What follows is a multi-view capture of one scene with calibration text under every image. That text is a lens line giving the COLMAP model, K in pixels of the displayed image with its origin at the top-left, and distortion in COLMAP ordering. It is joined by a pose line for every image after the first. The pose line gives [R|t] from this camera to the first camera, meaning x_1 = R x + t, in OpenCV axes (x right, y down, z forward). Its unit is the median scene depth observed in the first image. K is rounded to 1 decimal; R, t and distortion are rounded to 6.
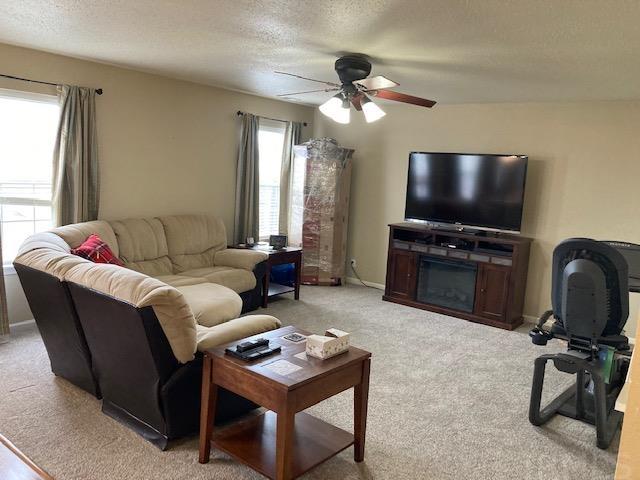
lens RADIAL K [[524.1, 0, 318.6], [0, 524.1, 239.7], [0, 0, 1]] dist [0.041978, -0.052756]
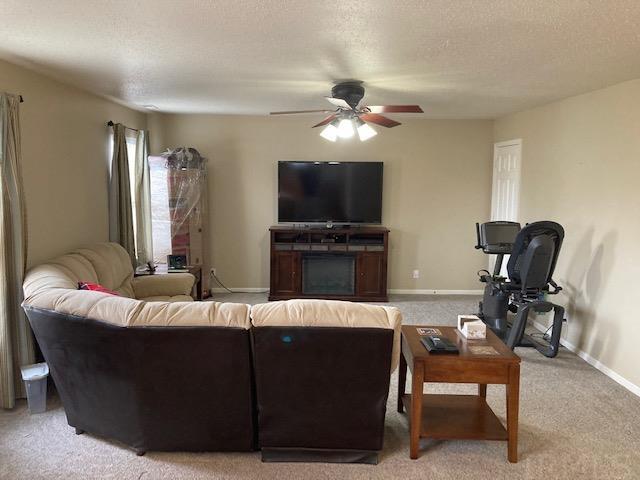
lens RADIAL K [[524.1, 0, 317.1], [0, 524.1, 239.5], [0, 0, 1]] dist [0.041978, -0.052756]
pose [[0.781362, -0.125910, 0.611245, -0.451544], [0.120422, 0.991448, 0.050290, -0.051386], [-0.612350, 0.034313, 0.789842, 0.104693]]
